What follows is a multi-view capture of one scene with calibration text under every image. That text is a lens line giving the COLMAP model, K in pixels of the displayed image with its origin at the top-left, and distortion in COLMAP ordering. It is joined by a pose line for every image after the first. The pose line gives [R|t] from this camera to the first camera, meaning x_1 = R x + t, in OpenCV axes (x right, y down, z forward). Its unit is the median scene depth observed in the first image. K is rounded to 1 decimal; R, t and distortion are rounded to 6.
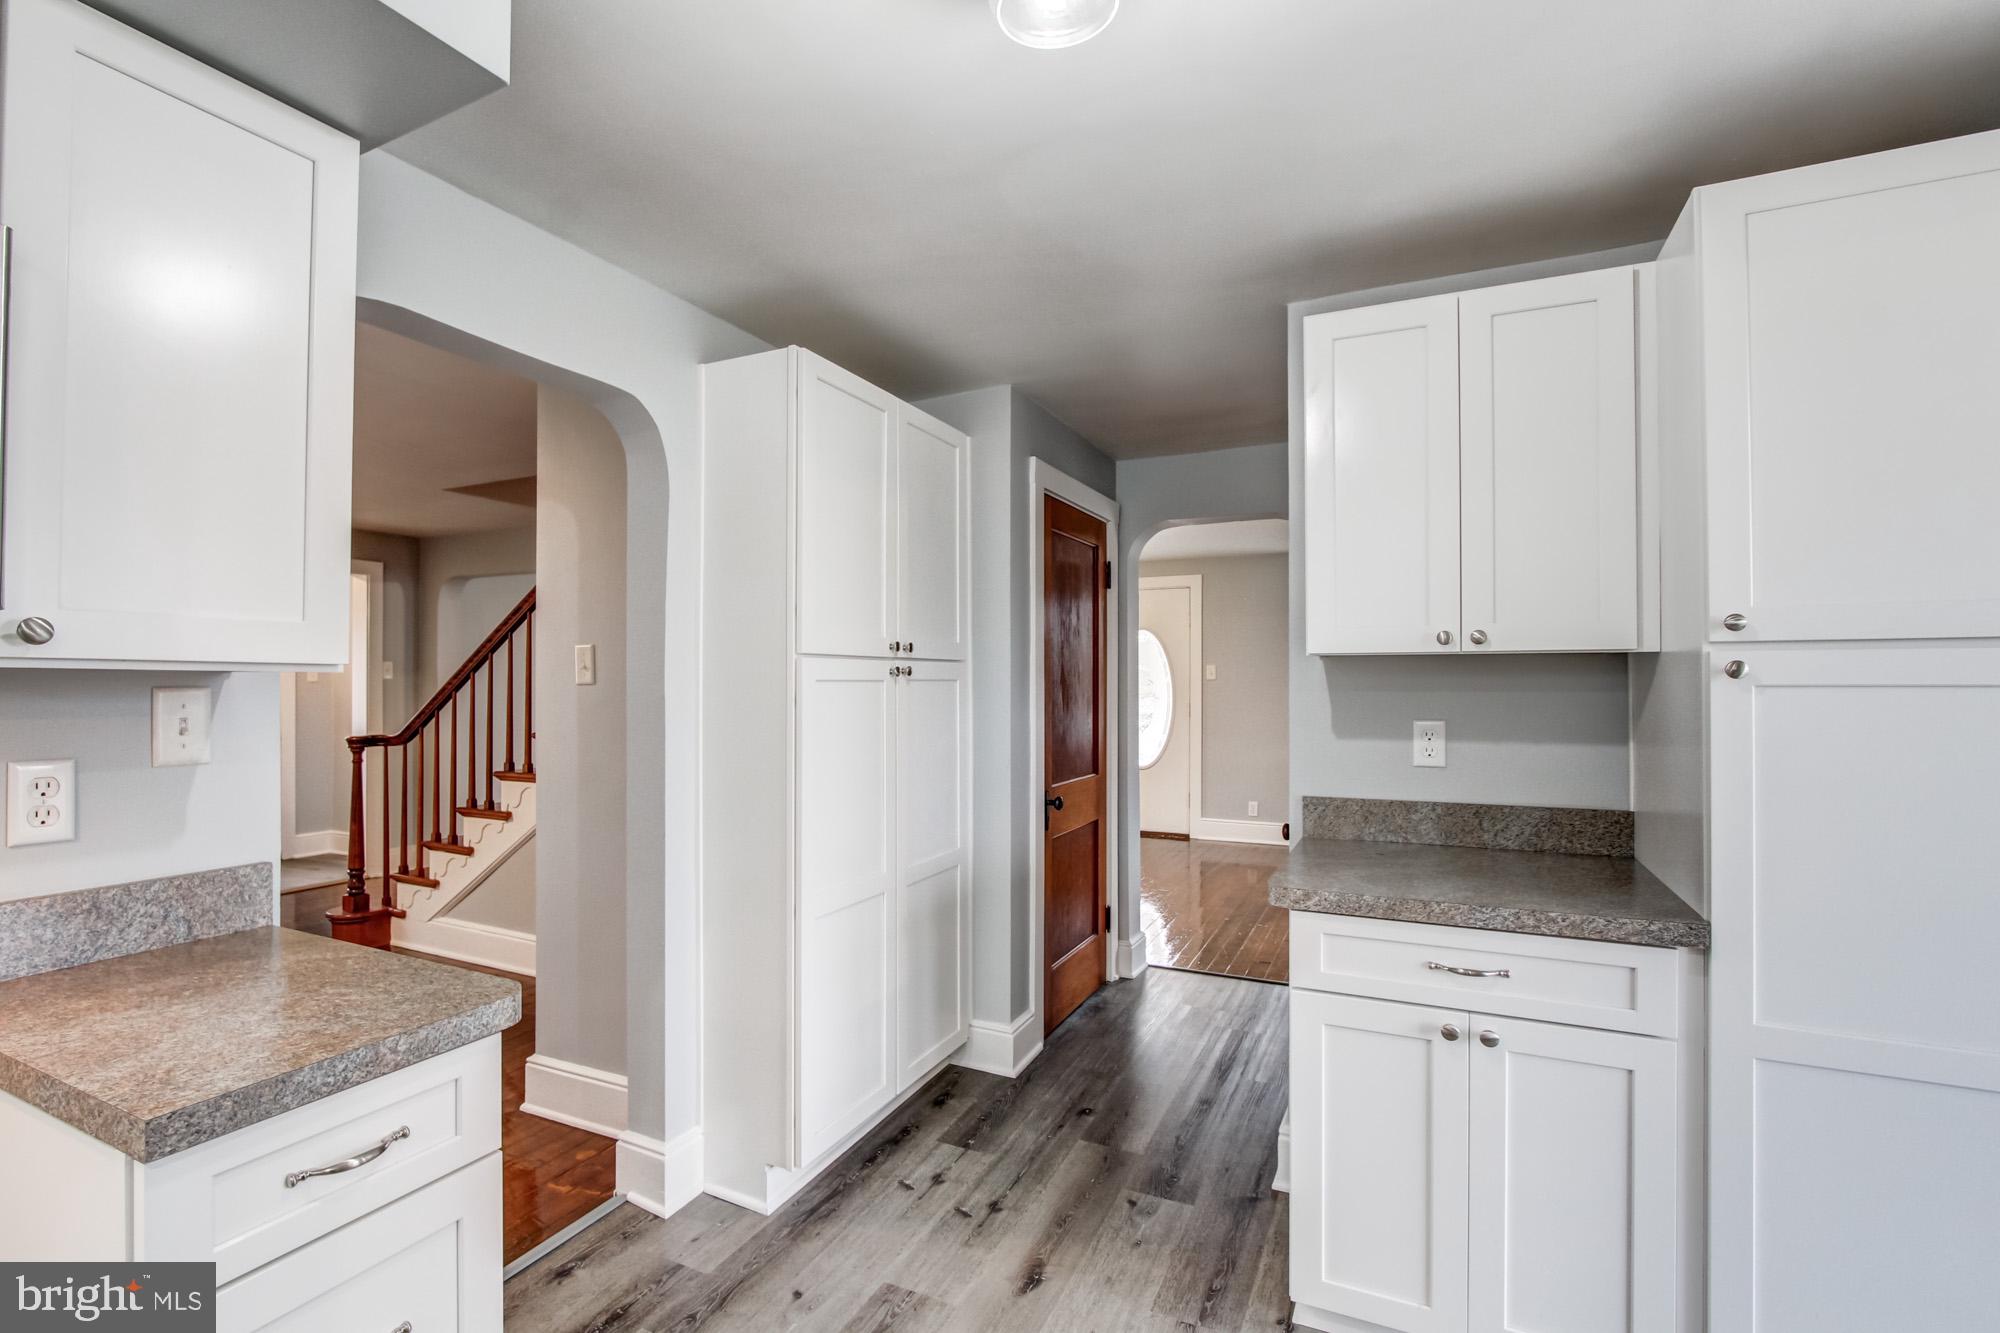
lens RADIAL K [[943.7, 0, 1018.8], [0, 943.7, 670.2], [0, 0, 1]] dist [-0.018355, 0.003738]
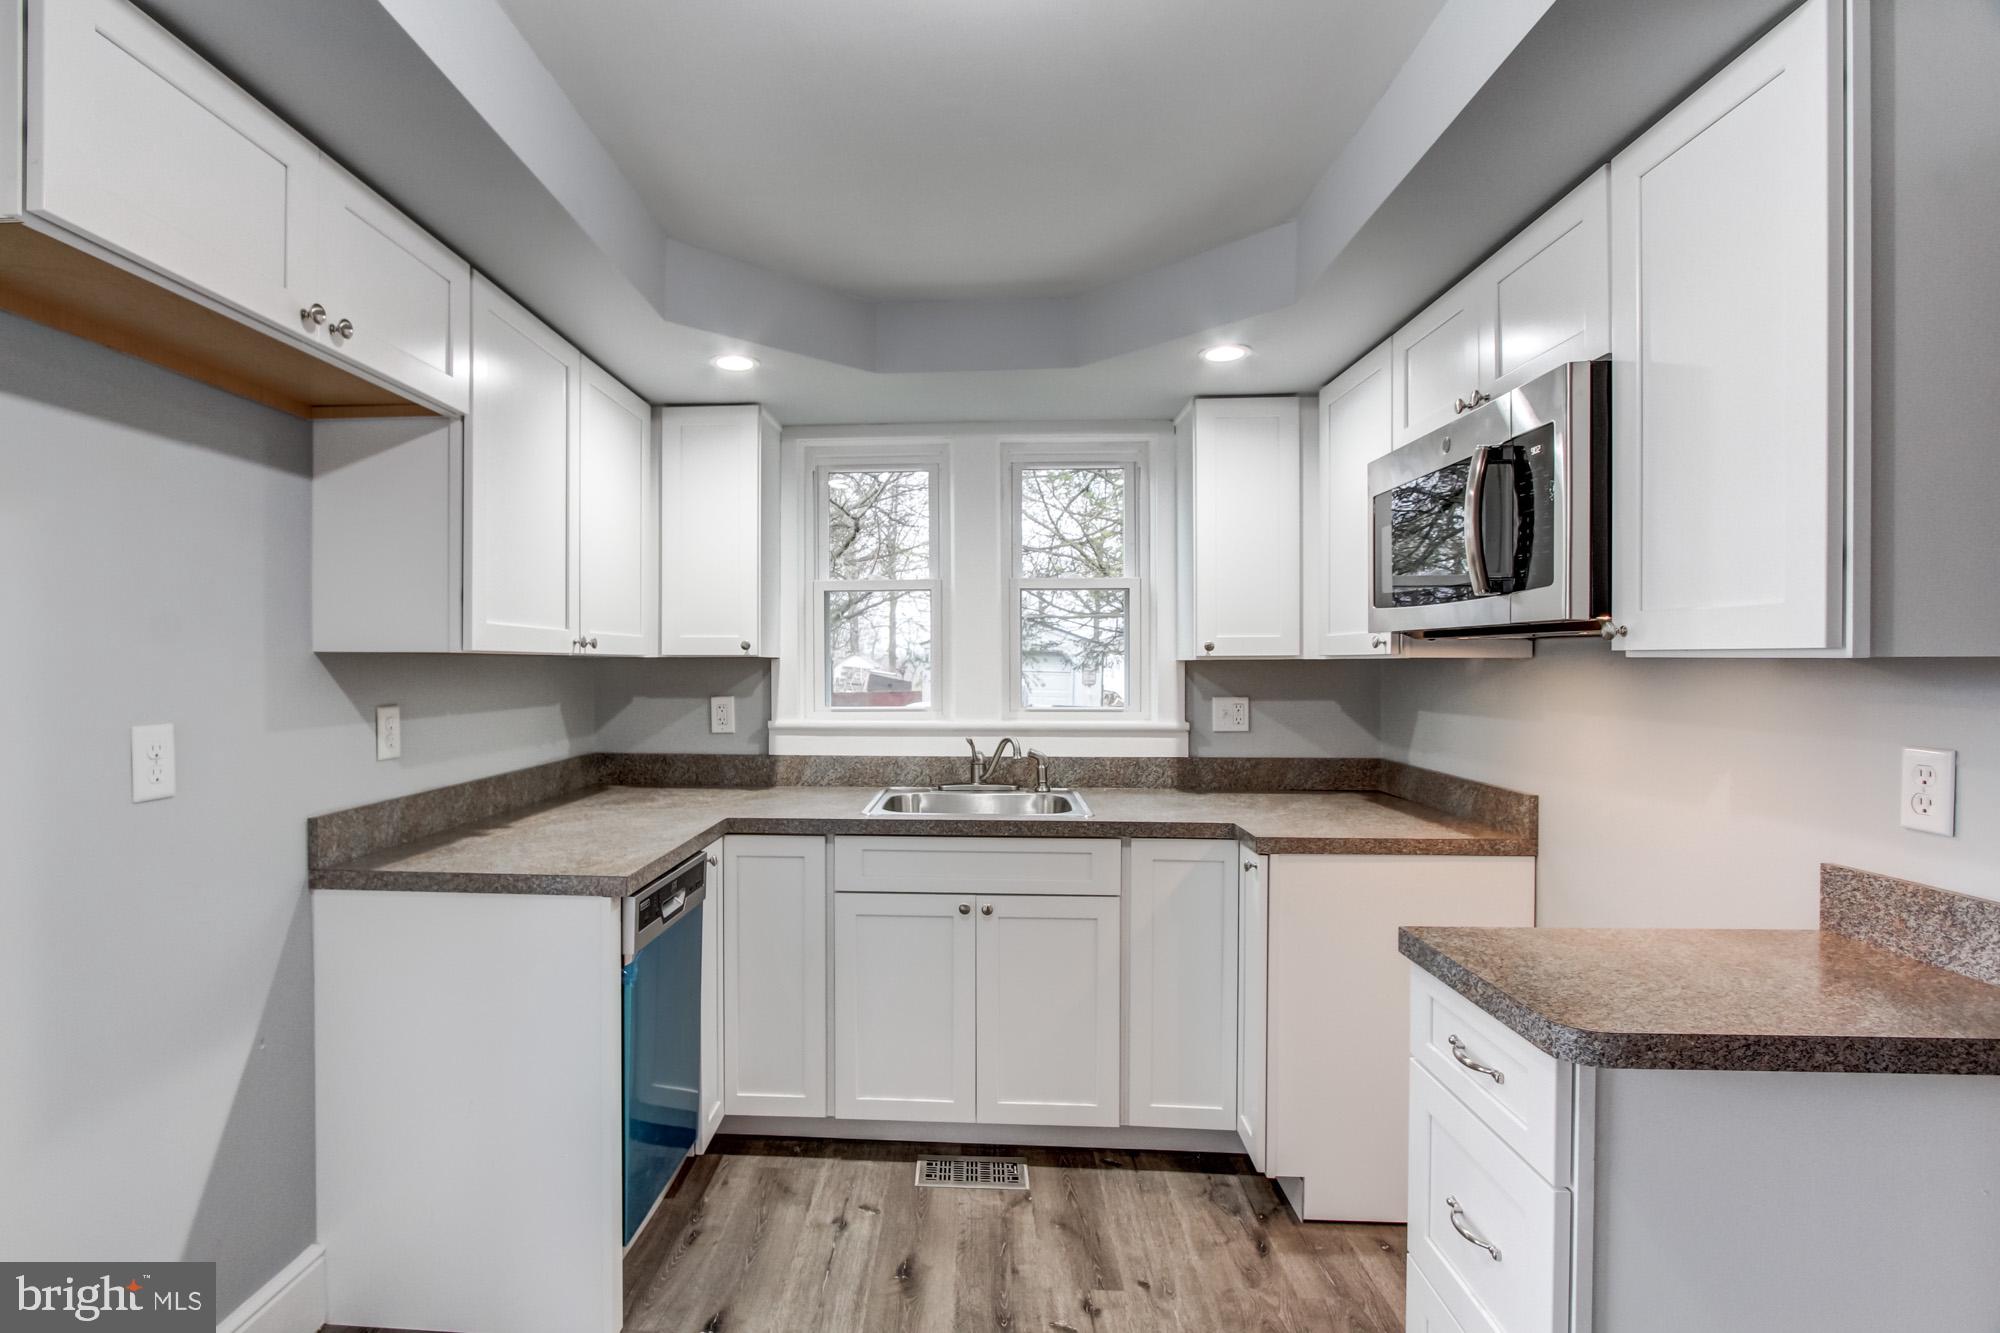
lens RADIAL K [[943.7, 0, 975.3], [0, 943.7, 667.1], [0, 0, 1]] dist [-0.018355, 0.003738]
pose [[-0.916106, -0.001630, -0.400933, 0.143552], [0.000220, 0.999990, -0.004568, 0.008877], [0.400936, -0.004273, -0.916096, 0.806313]]
